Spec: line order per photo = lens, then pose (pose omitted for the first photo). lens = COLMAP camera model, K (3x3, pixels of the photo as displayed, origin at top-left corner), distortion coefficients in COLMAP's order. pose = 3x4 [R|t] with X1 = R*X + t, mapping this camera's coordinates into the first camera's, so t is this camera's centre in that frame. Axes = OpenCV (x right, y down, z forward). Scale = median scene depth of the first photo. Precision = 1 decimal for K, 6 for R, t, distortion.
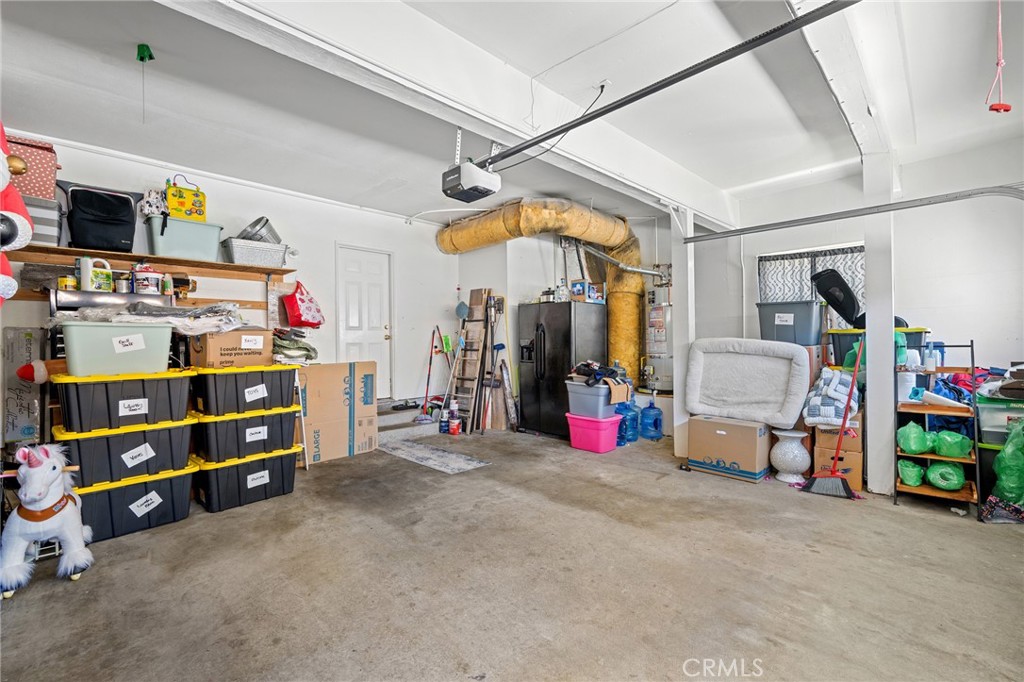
lens RADIAL K [[441.3, 0, 512.0], [0, 441.3, 341.0], [0, 0, 1]] dist [-0.001007, -0.000068]
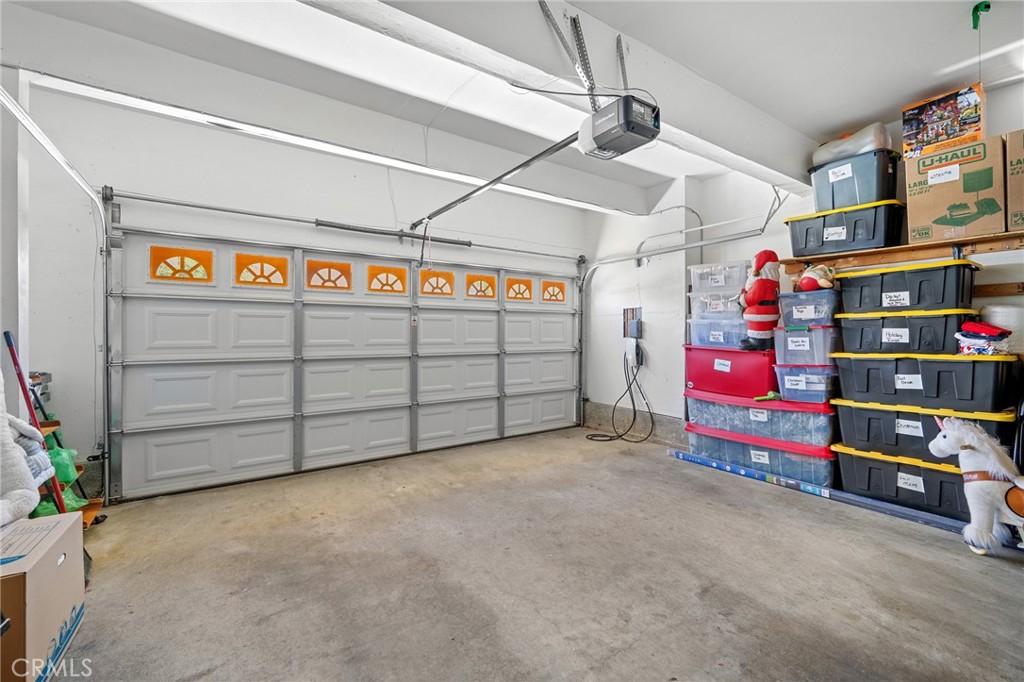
lens RADIAL K [[418.8, 0, 512.1], [0, 418.8, 346.0], [0, 0, 1]] dist [-0.000148, -0.000151]
pose [[-0.981756, 0.006534, 0.190035, -0.047404], [0.011035, 0.999683, 0.022636, -0.006838], [-0.189827, 0.024320, -0.981516, 1.832759]]
